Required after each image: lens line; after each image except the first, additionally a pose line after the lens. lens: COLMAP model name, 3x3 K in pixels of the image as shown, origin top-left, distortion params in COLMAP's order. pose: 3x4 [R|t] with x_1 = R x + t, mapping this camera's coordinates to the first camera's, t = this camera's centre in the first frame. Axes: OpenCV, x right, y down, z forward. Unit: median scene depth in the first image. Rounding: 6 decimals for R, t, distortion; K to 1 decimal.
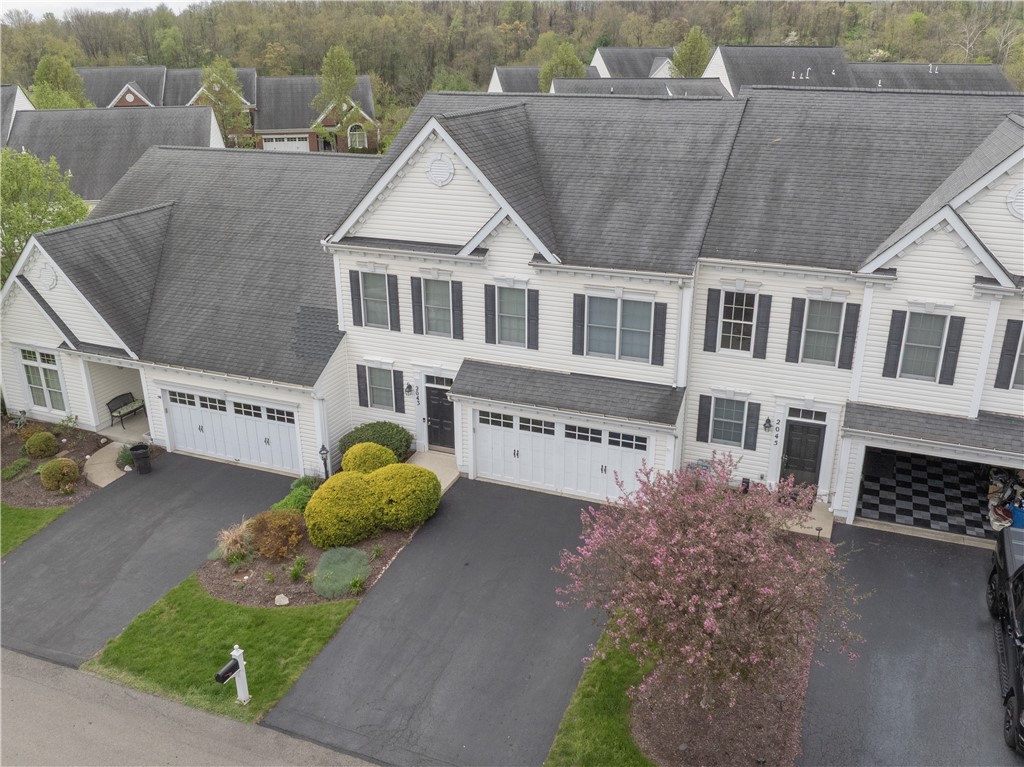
lens RADIAL K [[871.9, 0, 518.4], [0, 871.9, 396.4], [0, 0, 1]] dist [-0.026717, -0.005175]
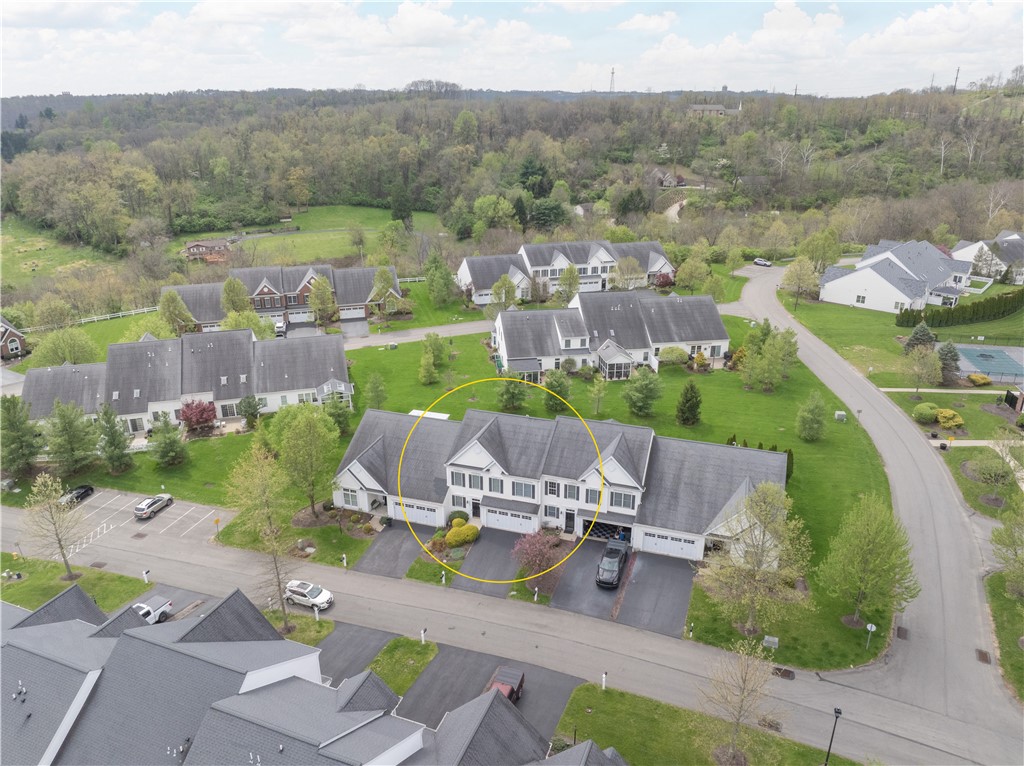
lens RADIAL K [[731.9, 0, 512.0], [0, 731.9, 383.0], [0, 0, 1]] dist [-0.037444, -0.000565]
pose [[0.997906, -0.025365, 0.059501, -0.119549], [0.025515, 0.999673, -0.001762, -0.542255], [-0.059437, 0.003277, 0.998227, -2.254449]]
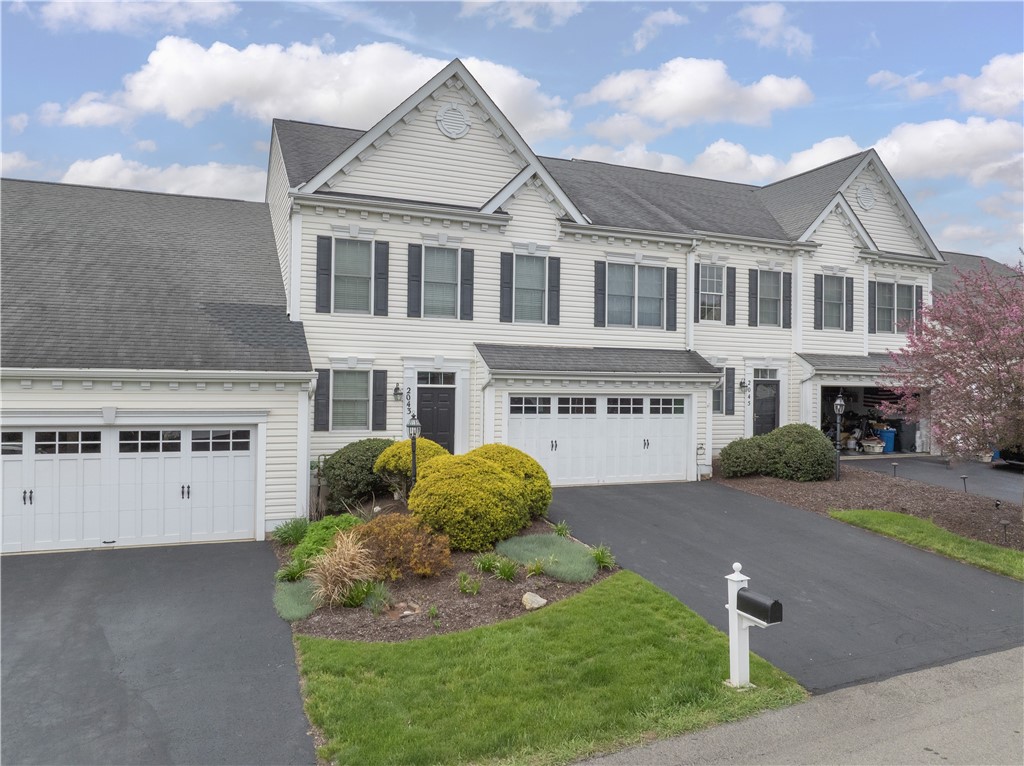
lens RADIAL K [[731.9, 0, 512.0], [0, 731.9, 383.0], [0, 0, 1]] dist [-0.037444, -0.000565]
pose [[0.710778, 0.017686, 0.703194, -0.553833], [0.248696, 0.928800, -0.274739, 0.202453], [-0.657986, 0.370160, 0.655772, 0.559727]]
